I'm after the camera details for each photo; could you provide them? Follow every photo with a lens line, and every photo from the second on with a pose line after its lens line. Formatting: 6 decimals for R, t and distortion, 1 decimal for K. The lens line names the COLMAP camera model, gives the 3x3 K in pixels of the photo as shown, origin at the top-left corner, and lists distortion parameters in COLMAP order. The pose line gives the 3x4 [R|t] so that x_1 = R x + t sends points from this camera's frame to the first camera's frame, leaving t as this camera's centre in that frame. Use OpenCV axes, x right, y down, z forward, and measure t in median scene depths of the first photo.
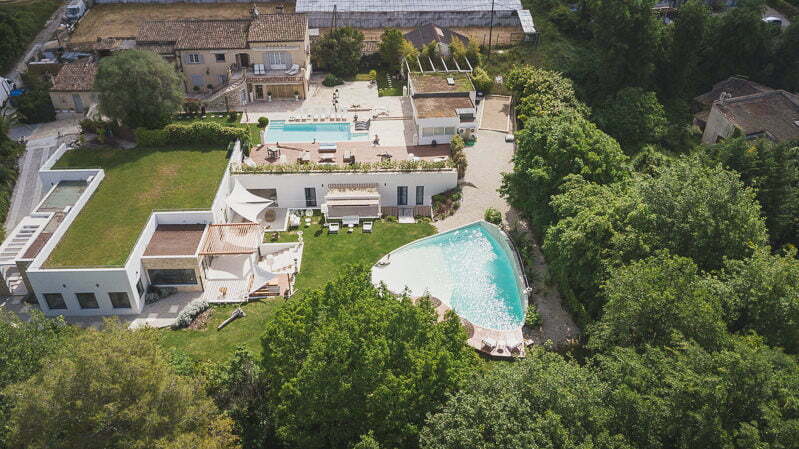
lens RADIAL K [[612.7, 0, 395.7], [0, 612.7, 219.6], [0, 0, 1]] dist [0.005626, -0.011667]
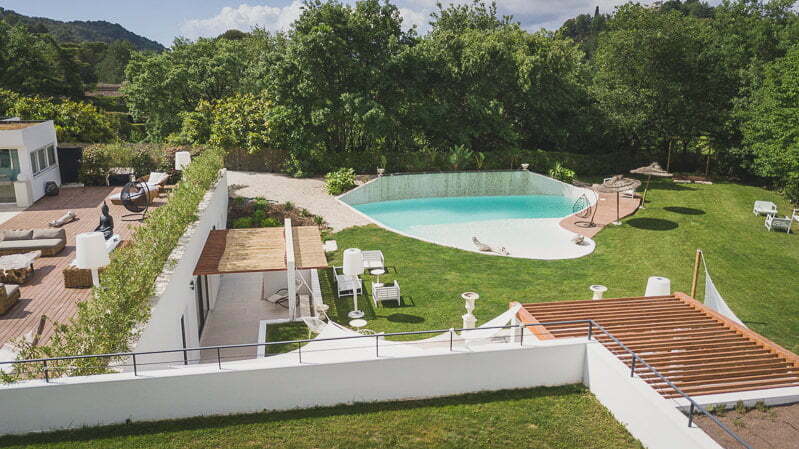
lens RADIAL K [[612.7, 0, 395.7], [0, 612.7, 219.6], [0, 0, 1]] dist [0.005626, -0.011667]
pose [[-0.141468, -0.248232, 0.958315, -0.345552], [0.548649, 0.786114, 0.284619, -0.093885], [-0.823997, 0.566043, 0.024983, 0.780593]]
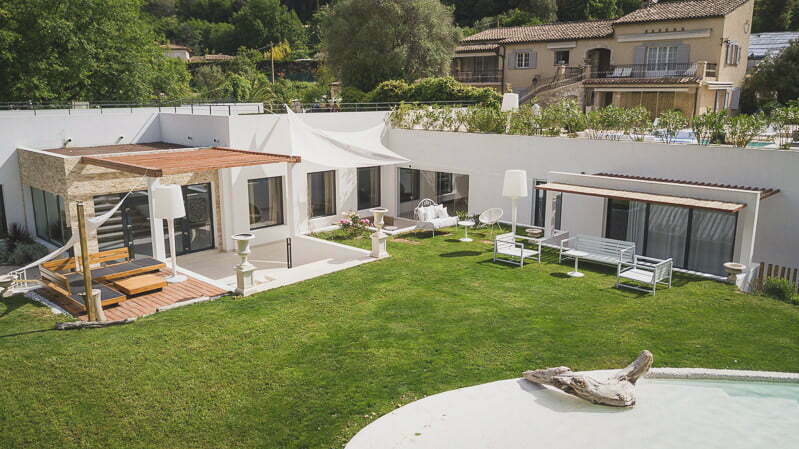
lens RADIAL K [[612.7, 0, 395.7], [0, 612.7, 219.6], [0, 0, 1]] dist [0.005626, -0.011667]
pose [[0.693241, 0.145409, -0.705885, 0.039367], [-0.402636, 0.890474, -0.211990, 0.064117], [0.597747, 0.431175, 0.675860, 0.635724]]
